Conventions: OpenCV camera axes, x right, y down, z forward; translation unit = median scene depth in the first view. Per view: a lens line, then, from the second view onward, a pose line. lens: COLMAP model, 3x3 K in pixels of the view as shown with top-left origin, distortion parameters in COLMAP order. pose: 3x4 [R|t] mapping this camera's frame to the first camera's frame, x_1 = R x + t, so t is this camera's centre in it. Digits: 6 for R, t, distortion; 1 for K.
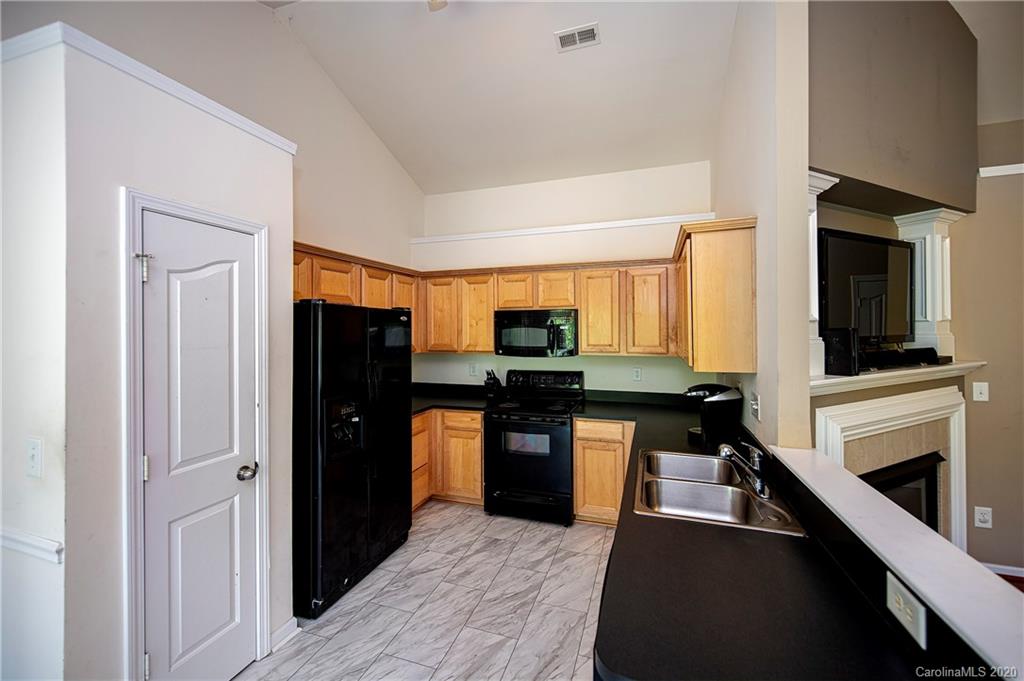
lens RADIAL K [[413.6, 0, 515.8], [0, 413.6, 328.8], [0, 0, 1]] dist [0.012254, -0.004560]
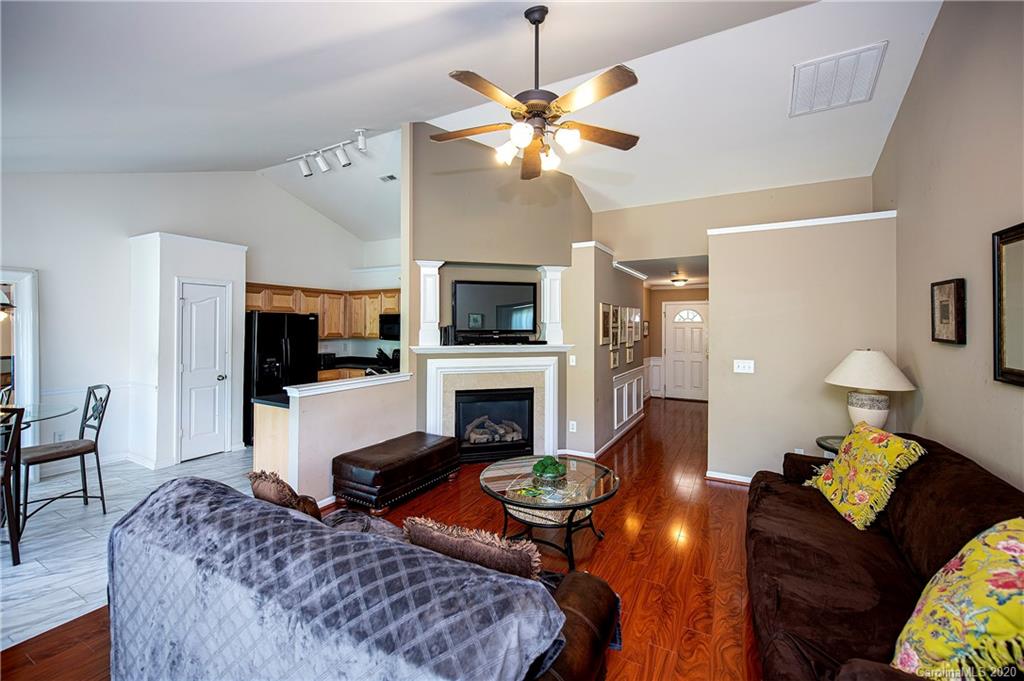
lens RADIAL K [[413.6, 0, 515.8], [0, 413.6, 328.8], [0, 0, 1]] dist [0.012254, -0.004560]
pose [[0.984620, 0.015389, -0.174032, 0.913134], [-0.014533, 0.999875, 0.006193, -0.001855], [0.174105, -0.003569, 0.984721, -0.700996]]
